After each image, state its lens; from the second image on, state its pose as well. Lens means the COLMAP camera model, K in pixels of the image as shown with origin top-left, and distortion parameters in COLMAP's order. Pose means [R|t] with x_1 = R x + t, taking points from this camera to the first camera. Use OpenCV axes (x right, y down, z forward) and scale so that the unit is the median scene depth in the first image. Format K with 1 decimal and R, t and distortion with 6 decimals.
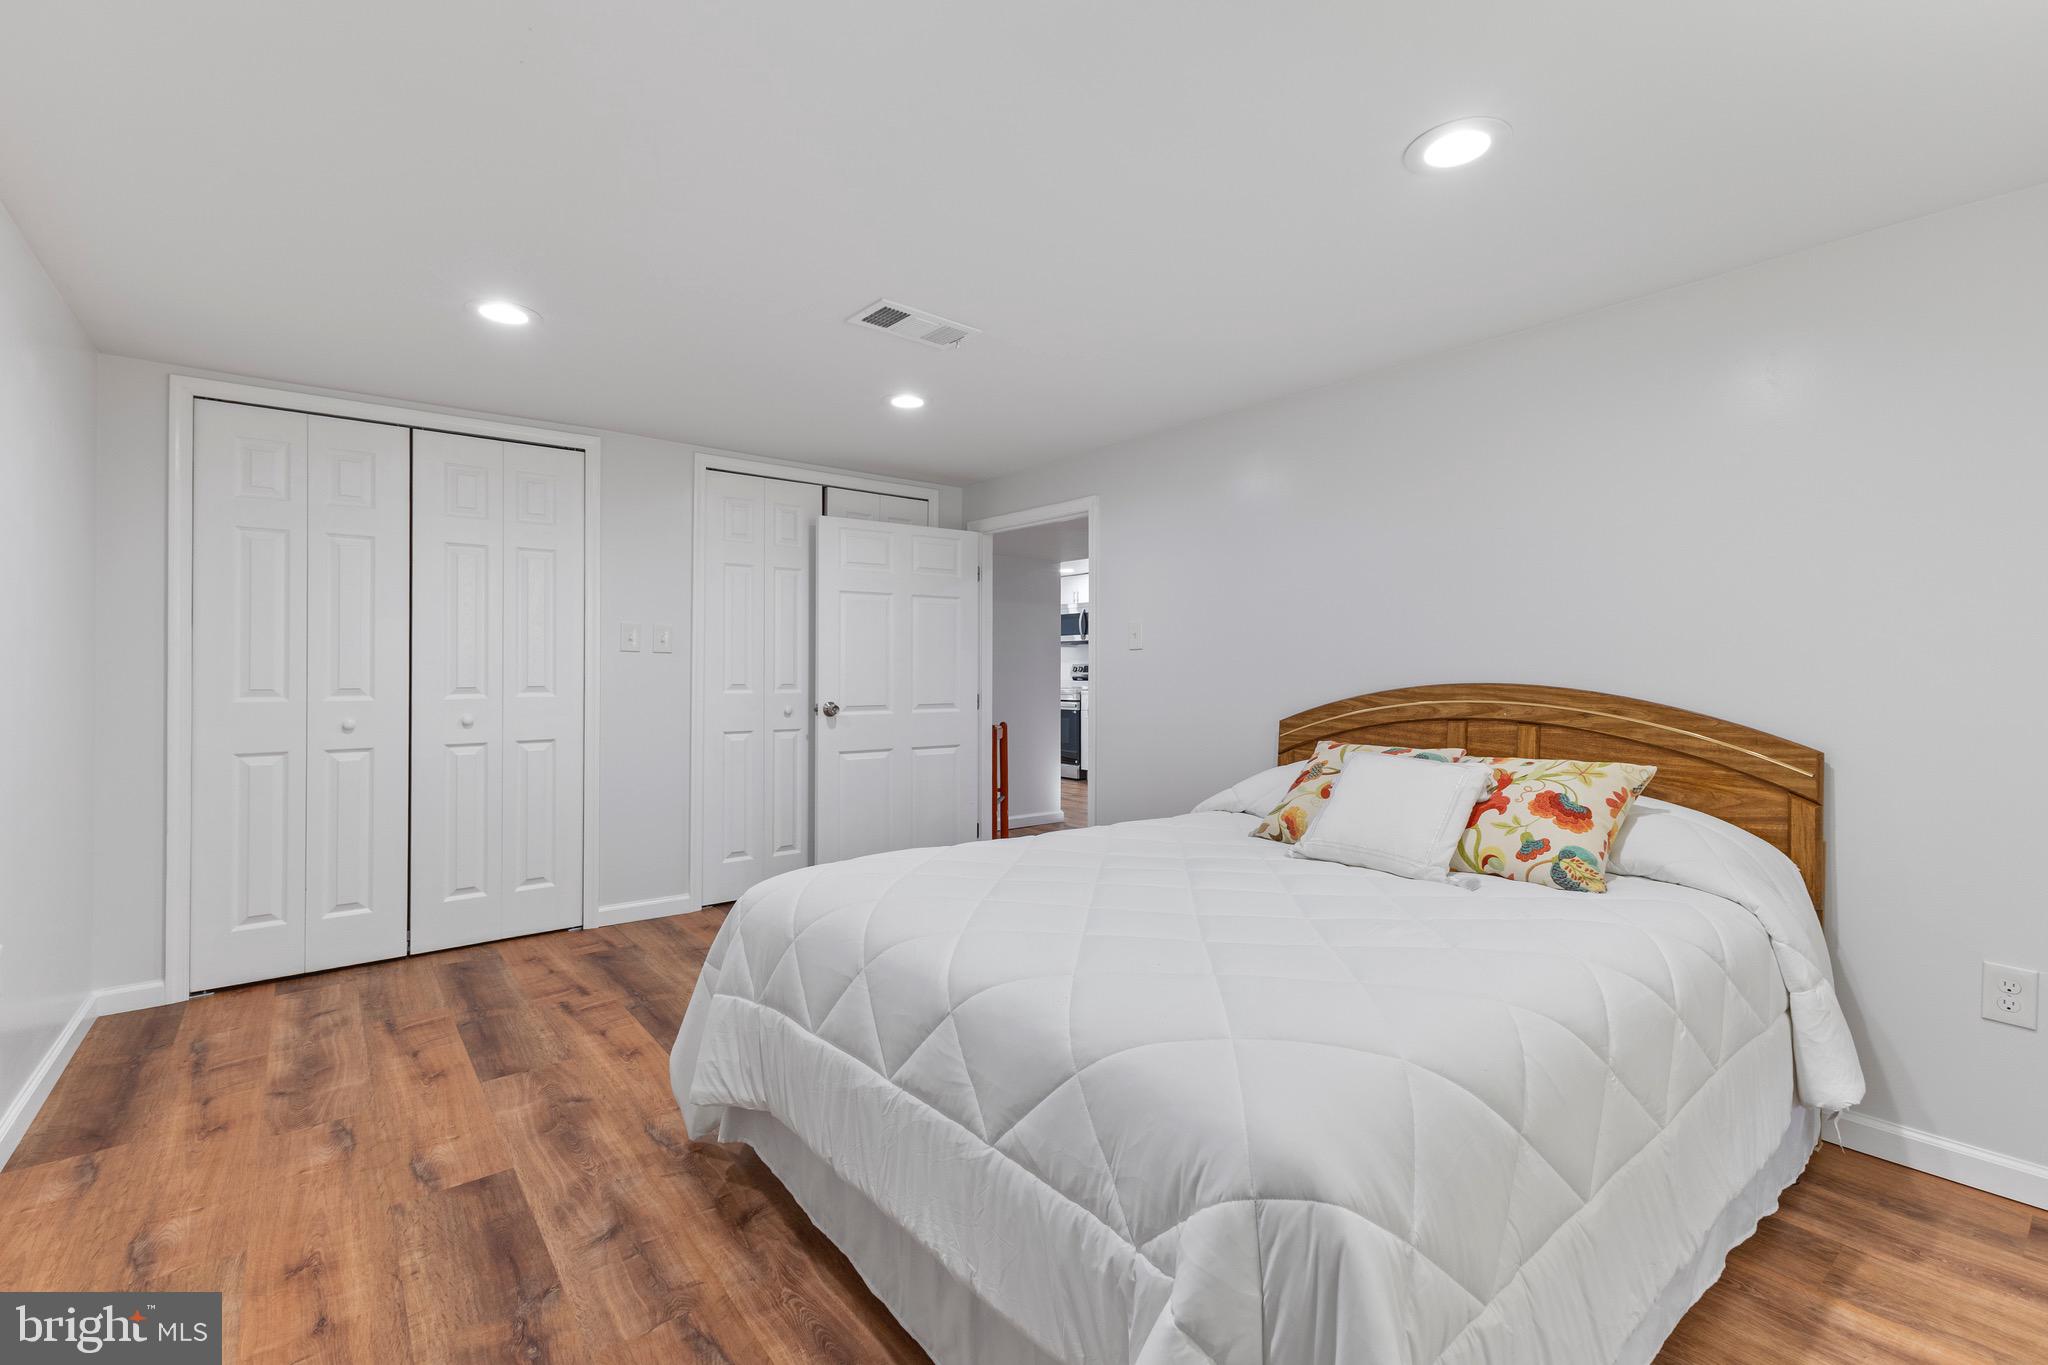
lens RADIAL K [[881.9, 0, 1022.3], [0, 881.9, 672.5], [0, 0, 1]] dist [0.009288, -0.002467]
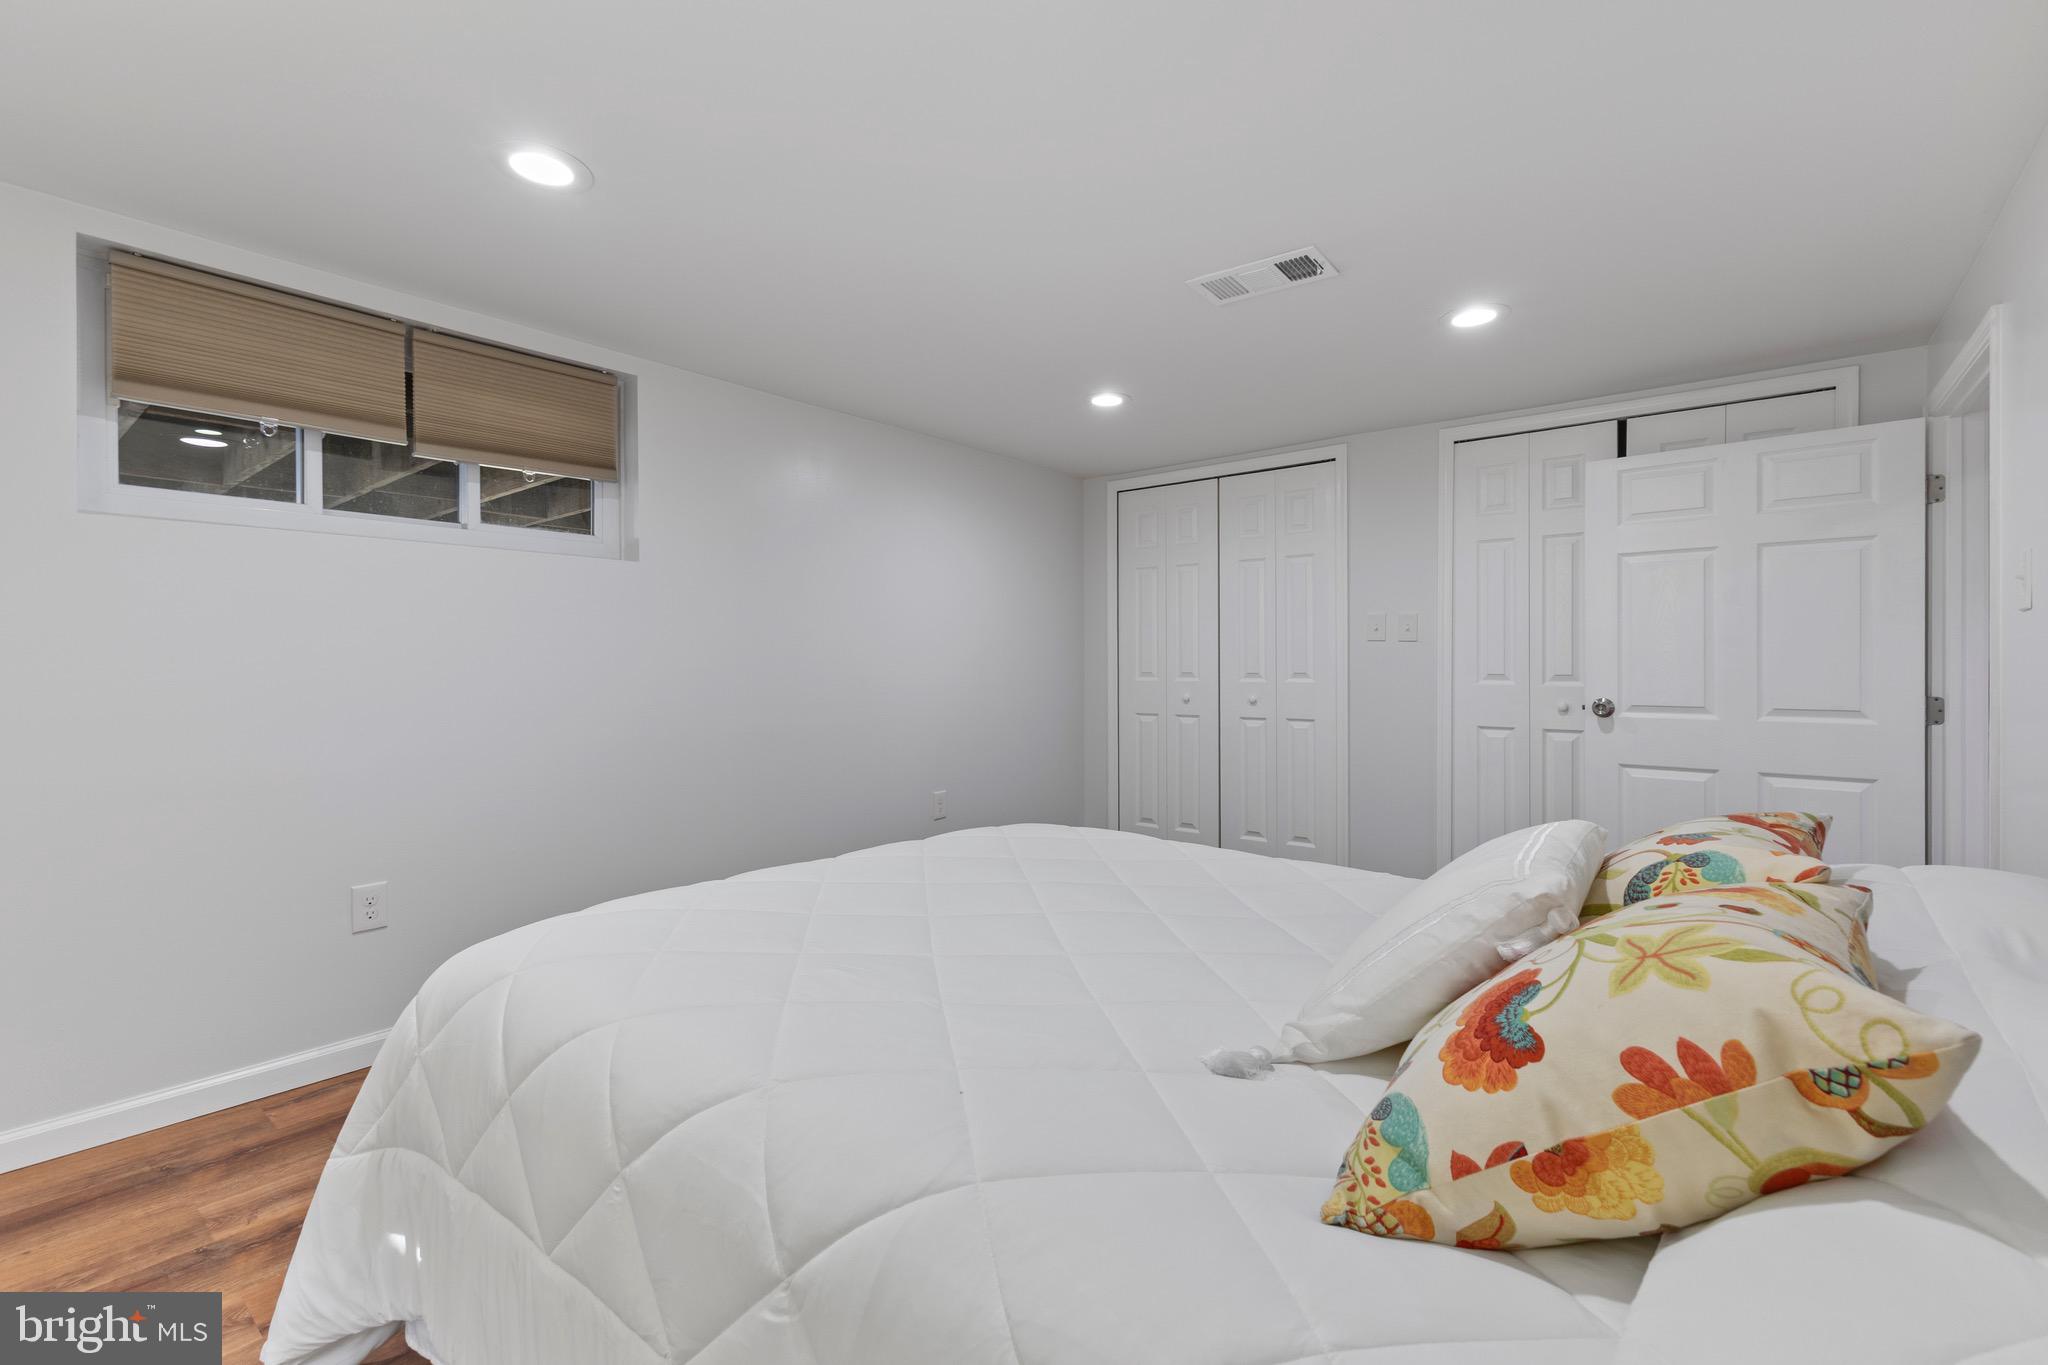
lens RADIAL K [[881.9, 0, 1015.7], [0, 881.9, 669.7], [0, 0, 1]] dist [0.009288, -0.002467]
pose [[0.216532, 0.009587, -0.976228, 0.431357], [0.001785, 0.999946, 0.010216, -0.001167], [0.976274, -0.003955, 0.216504, 0.323819]]
